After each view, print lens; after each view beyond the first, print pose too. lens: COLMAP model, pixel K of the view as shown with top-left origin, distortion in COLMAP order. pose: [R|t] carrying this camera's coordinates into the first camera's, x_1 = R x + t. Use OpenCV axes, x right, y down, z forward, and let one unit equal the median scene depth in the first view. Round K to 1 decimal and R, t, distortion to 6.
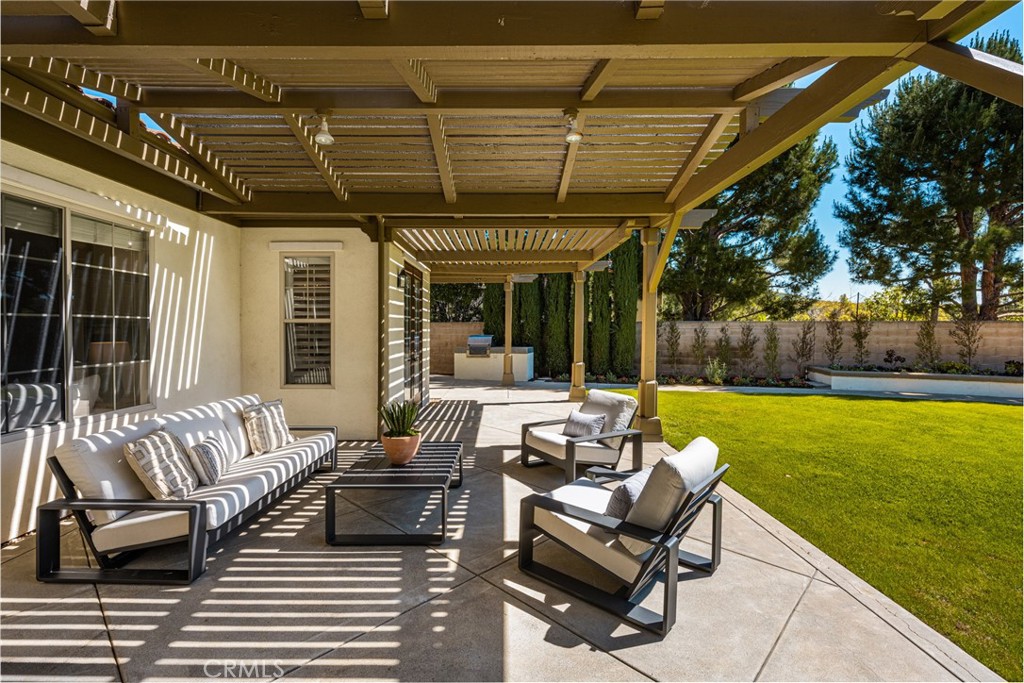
lens RADIAL K [[448.6, 0, 514.6], [0, 448.6, 339.3], [0, 0, 1]] dist [-0.000579, 0.000191]
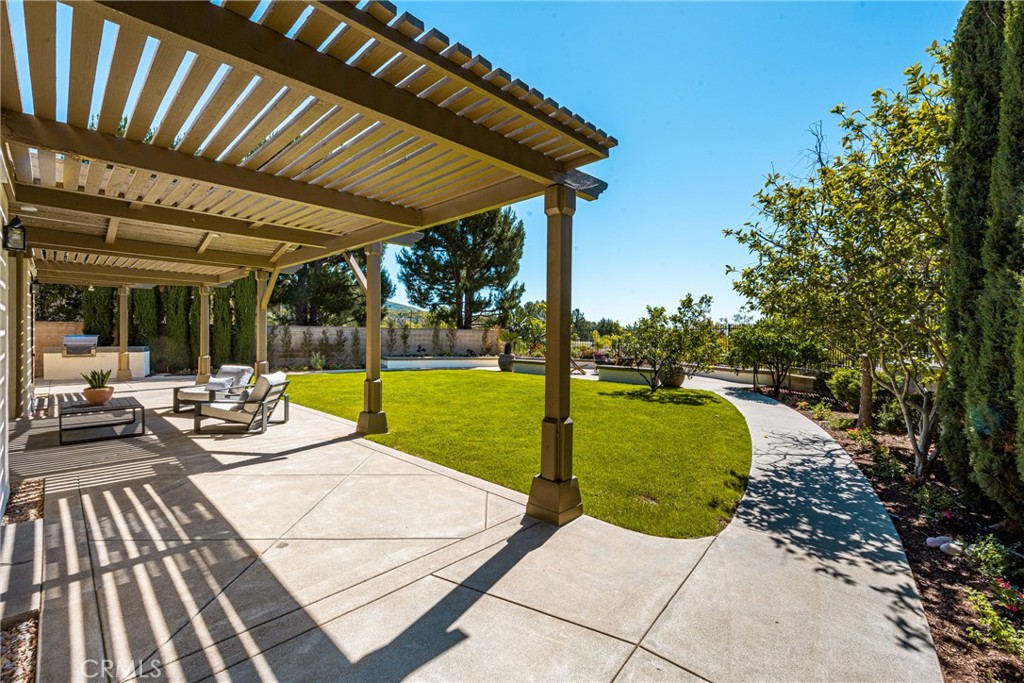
lens RADIAL K [[421.3, 0, 514.4], [0, 421.3, 343.8], [0, 0, 1]] dist [0.004087, 0.000511]
pose [[0.690394, -0.009272, 0.723374, -0.096753], [0.006444, 0.999957, 0.006667, 0.010648], [-0.723405, 0.000058, 0.690424, -0.394395]]
